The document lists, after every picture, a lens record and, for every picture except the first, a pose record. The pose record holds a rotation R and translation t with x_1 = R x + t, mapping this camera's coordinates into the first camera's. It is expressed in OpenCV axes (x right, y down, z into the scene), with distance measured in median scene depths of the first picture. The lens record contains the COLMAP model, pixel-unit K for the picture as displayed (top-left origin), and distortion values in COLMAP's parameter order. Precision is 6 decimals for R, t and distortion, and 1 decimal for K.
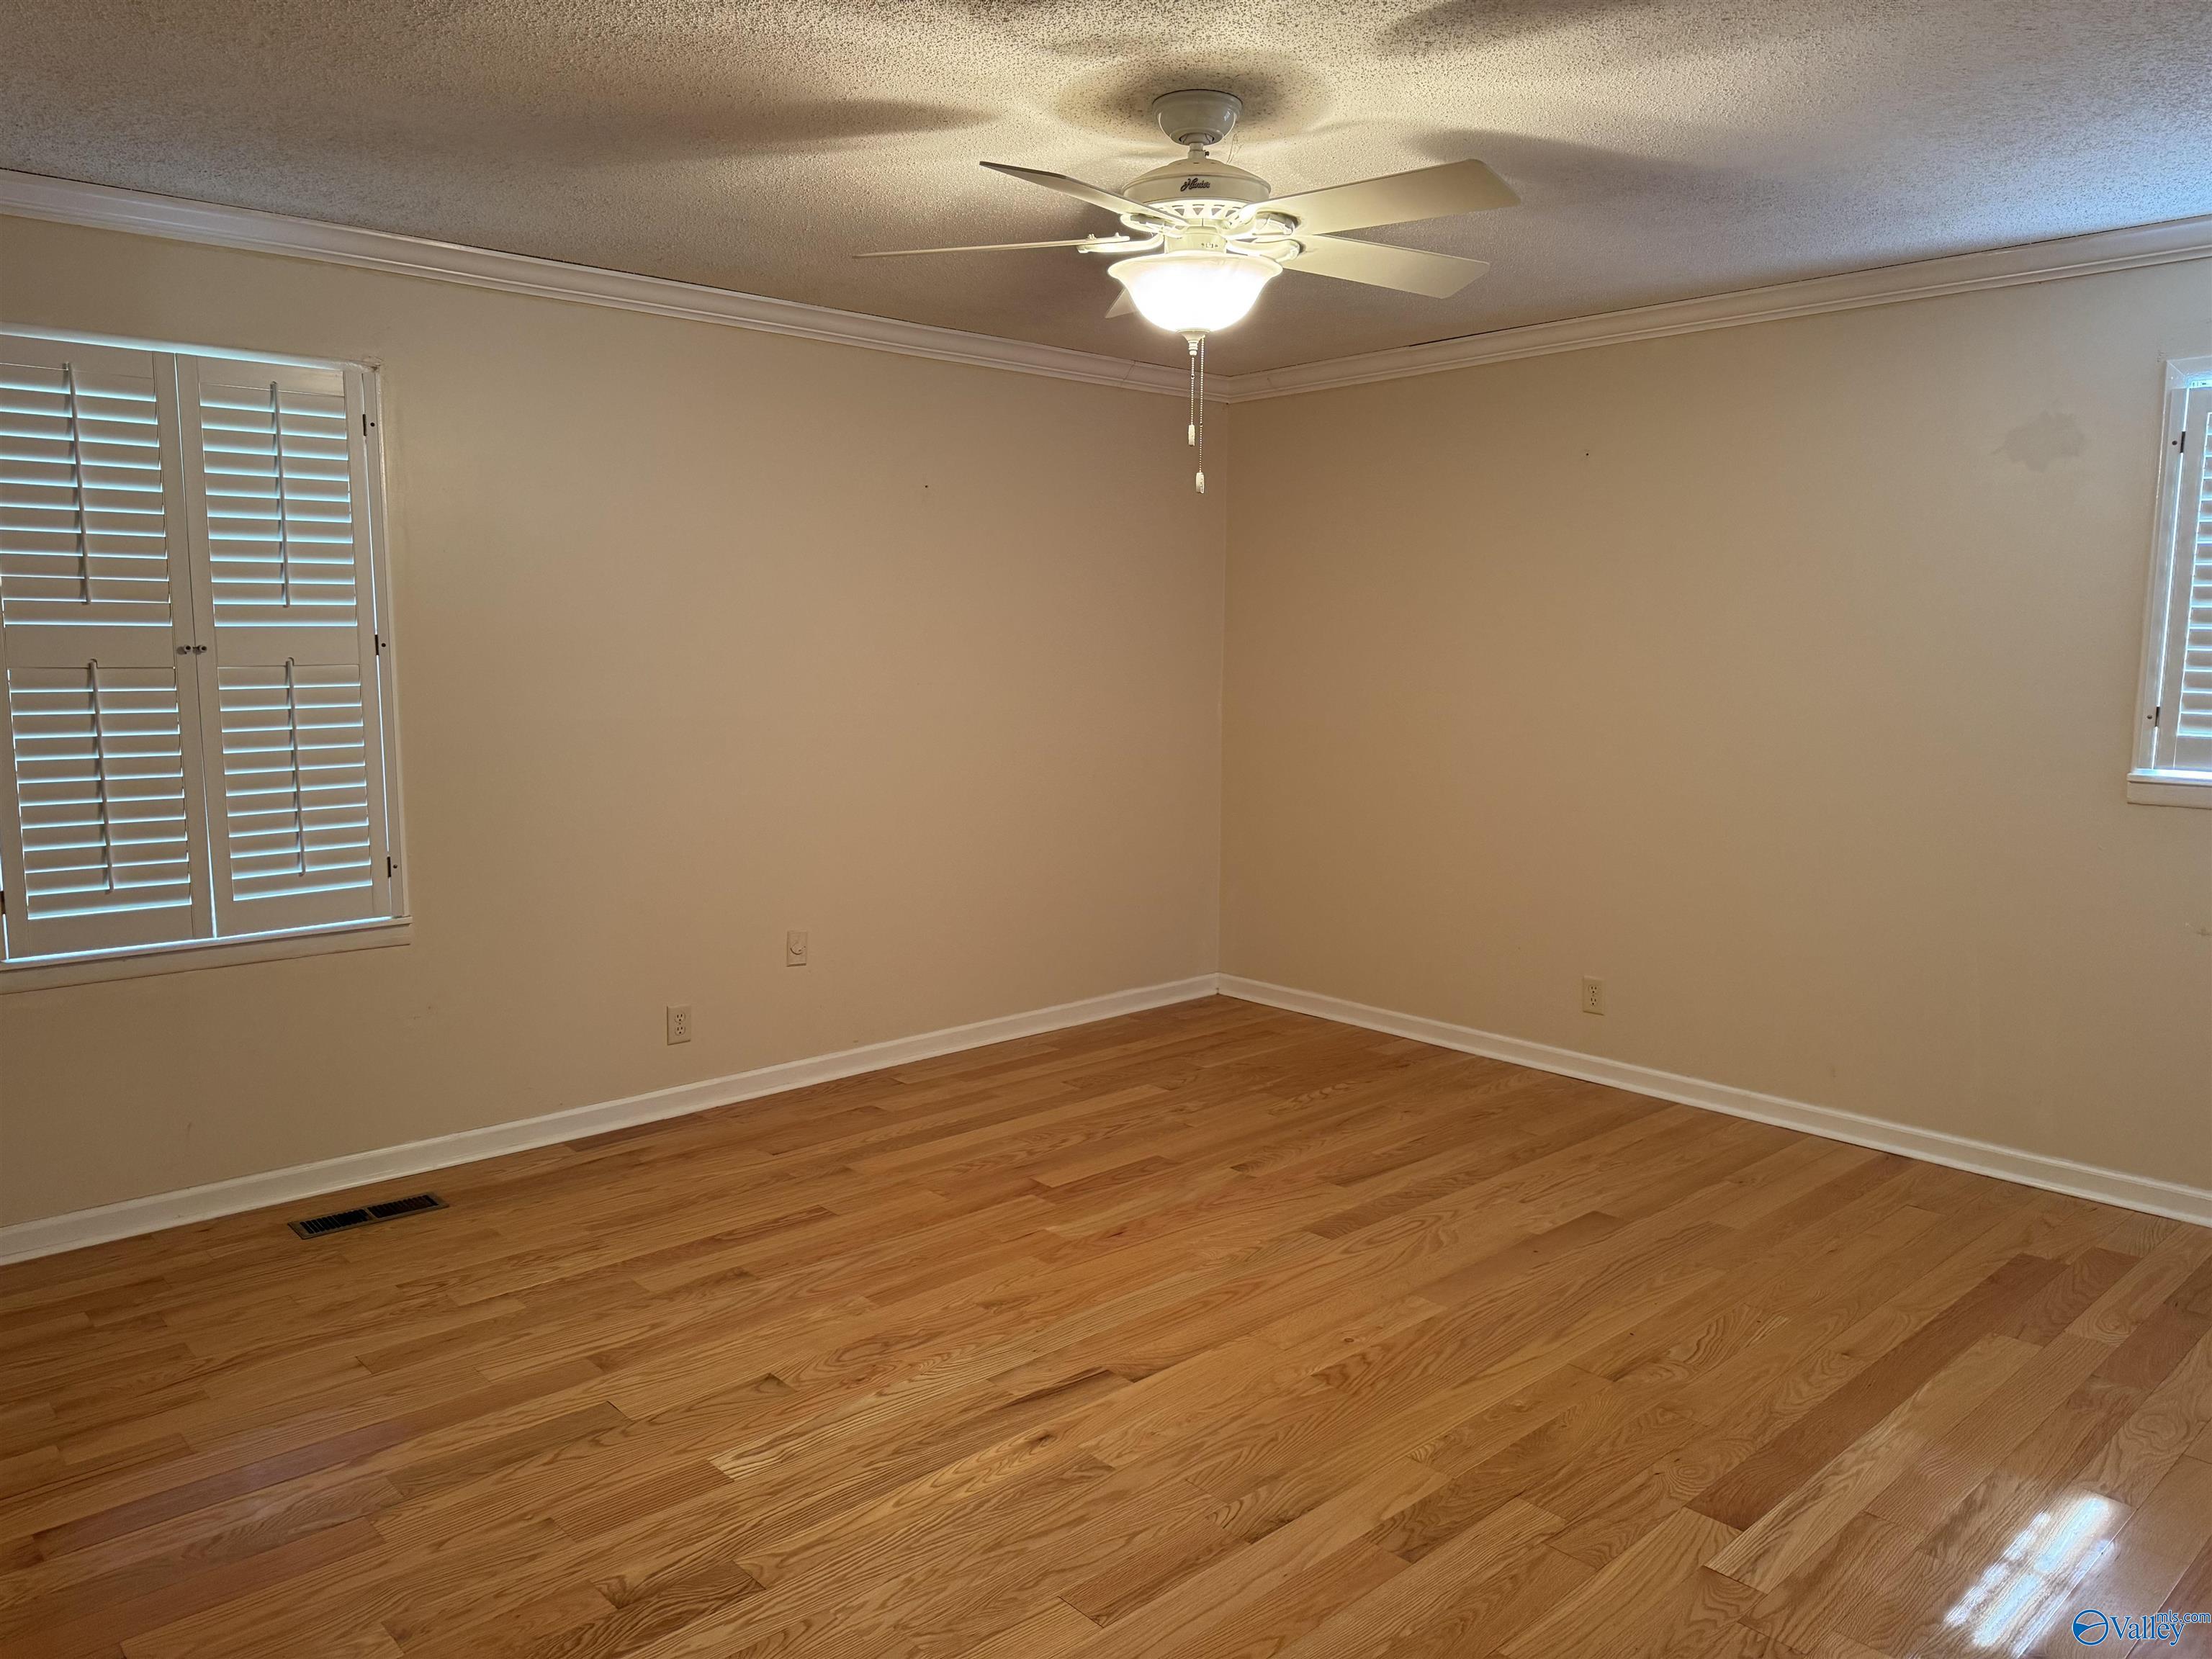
lens RADIAL K [[1562.0, 0, 1092.8], [0, 1562.0, 822.3], [0, 0, 1]] dist [0.041904, -0.024709]
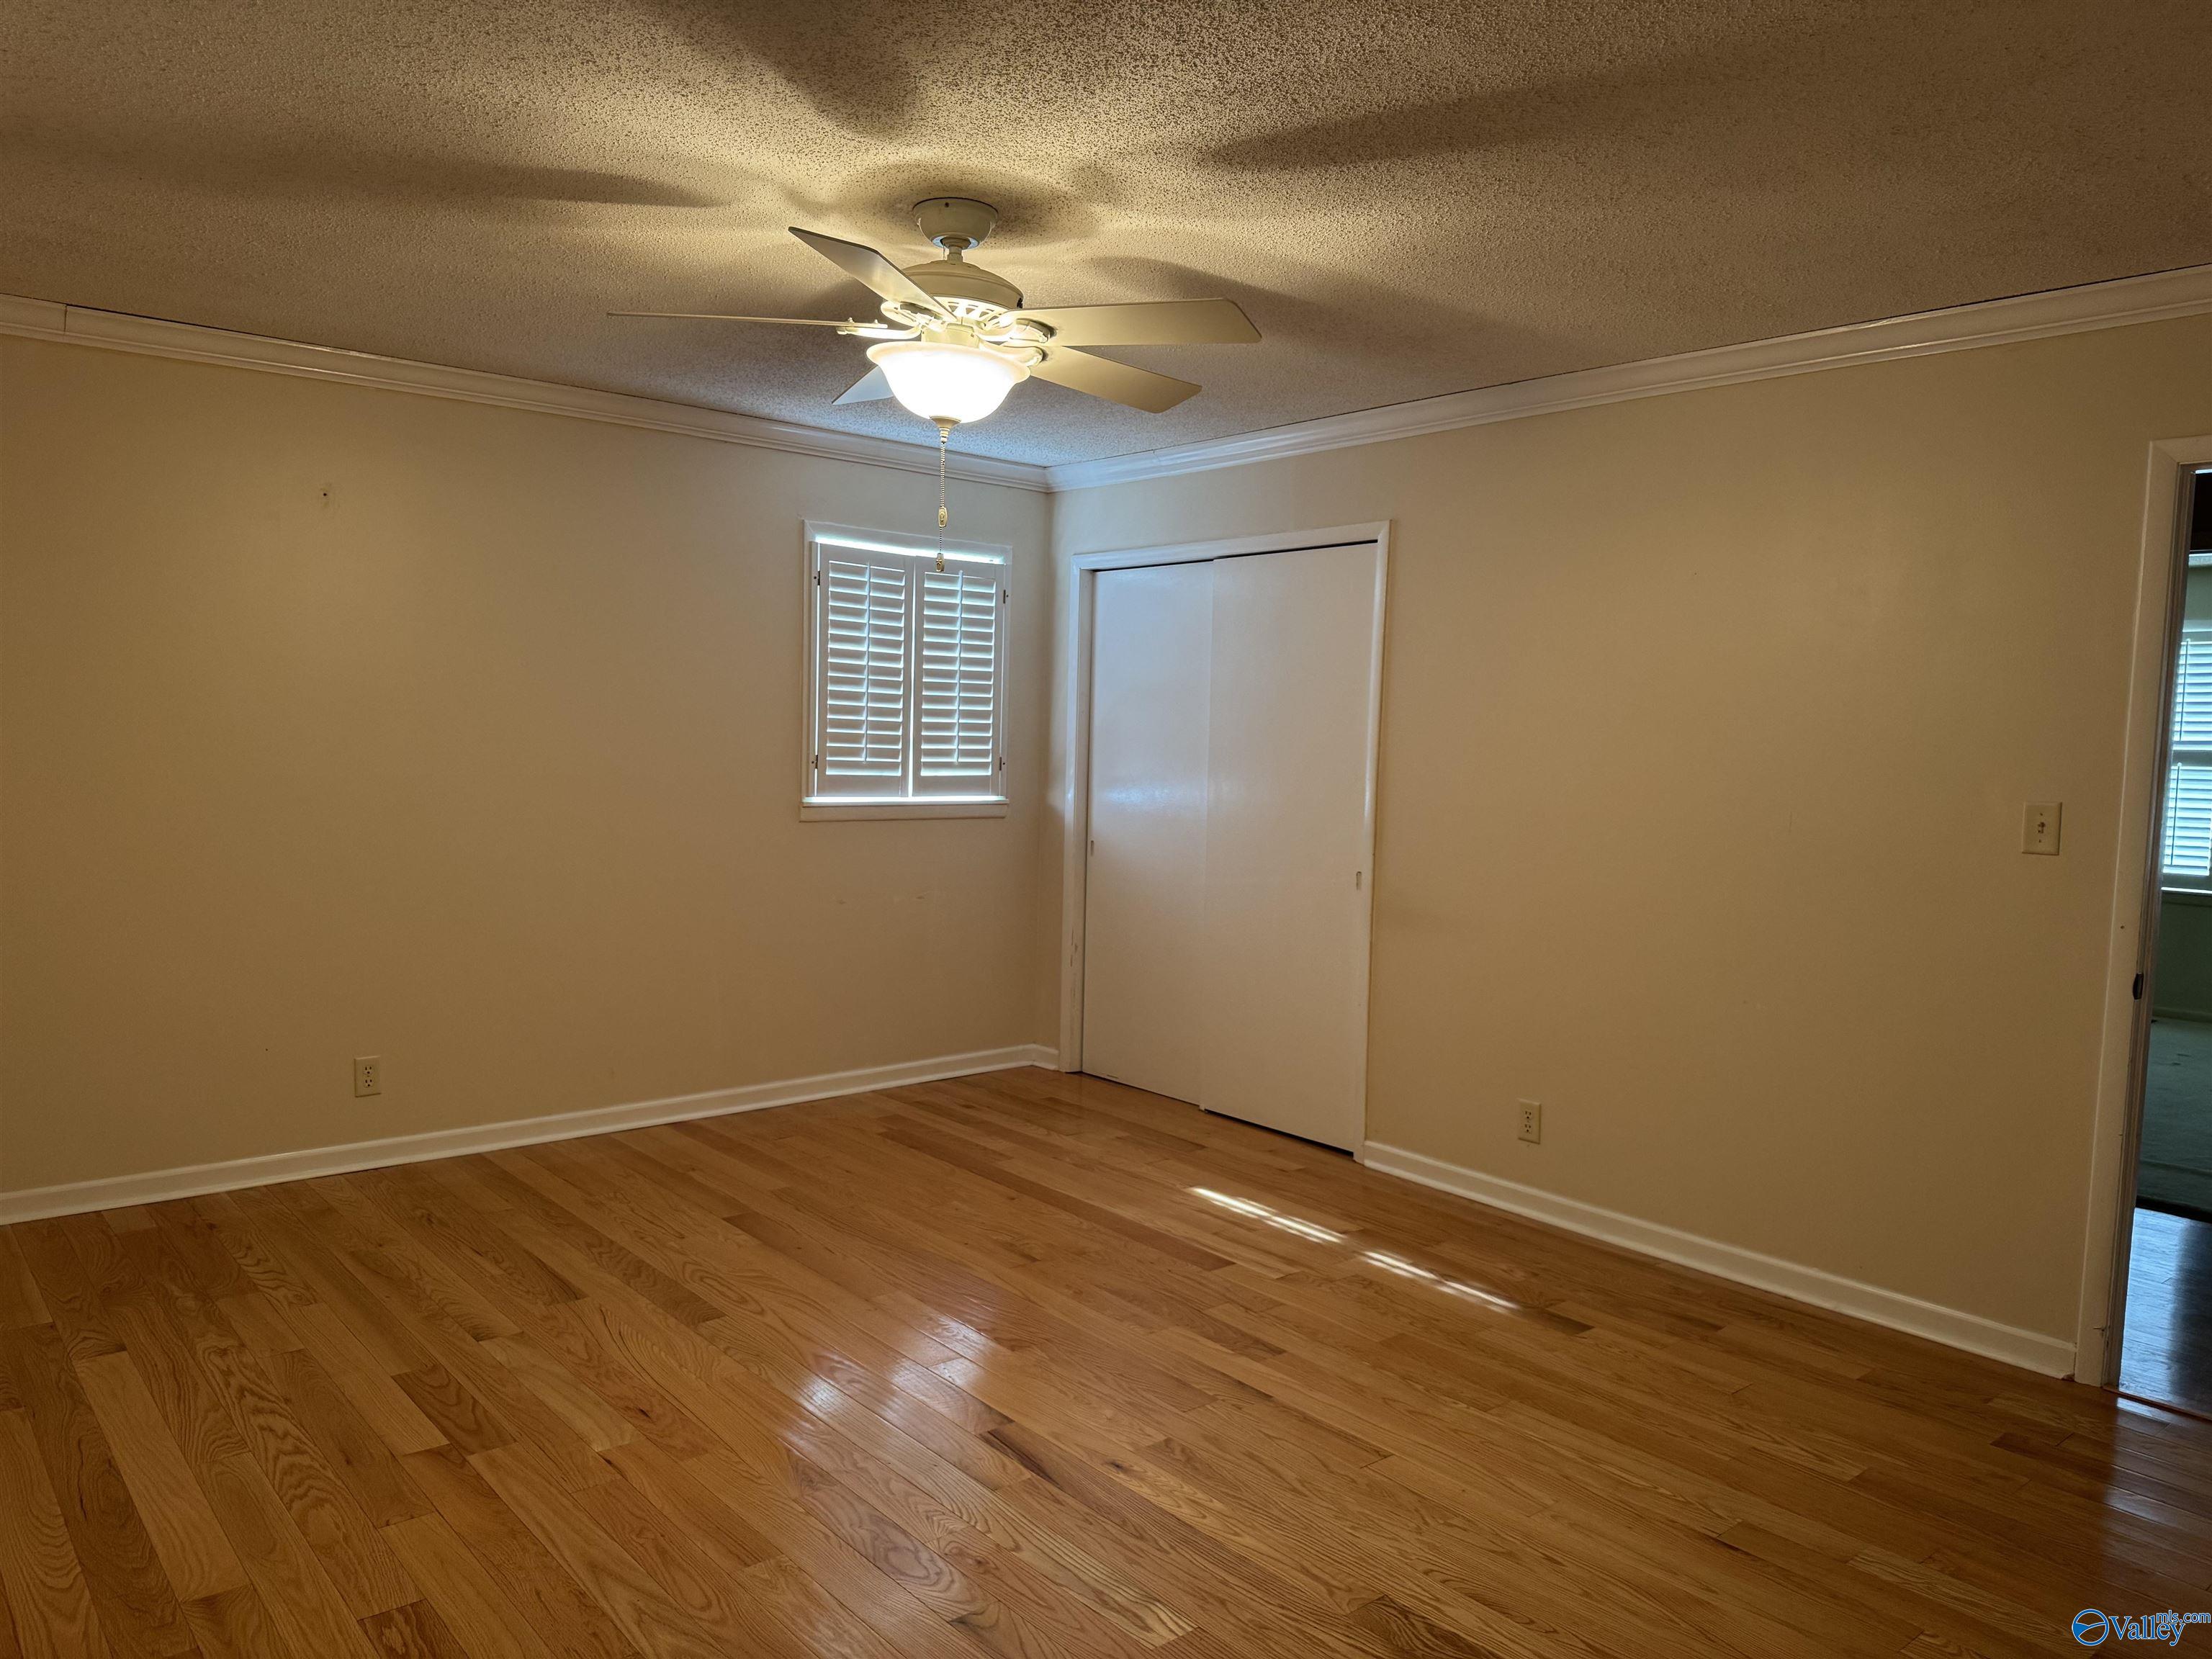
lens RADIAL K [[1562.0, 0, 1093.1], [0, 1562.0, 837.6], [0, 0, 1]] dist [0.041904, -0.024709]
pose [[0.046141, -0.078724, 0.995828, -0.775789], [0.093043, 0.992895, 0.074182, -0.080981], [-0.994592, 0.089232, 0.053138, 0.675862]]
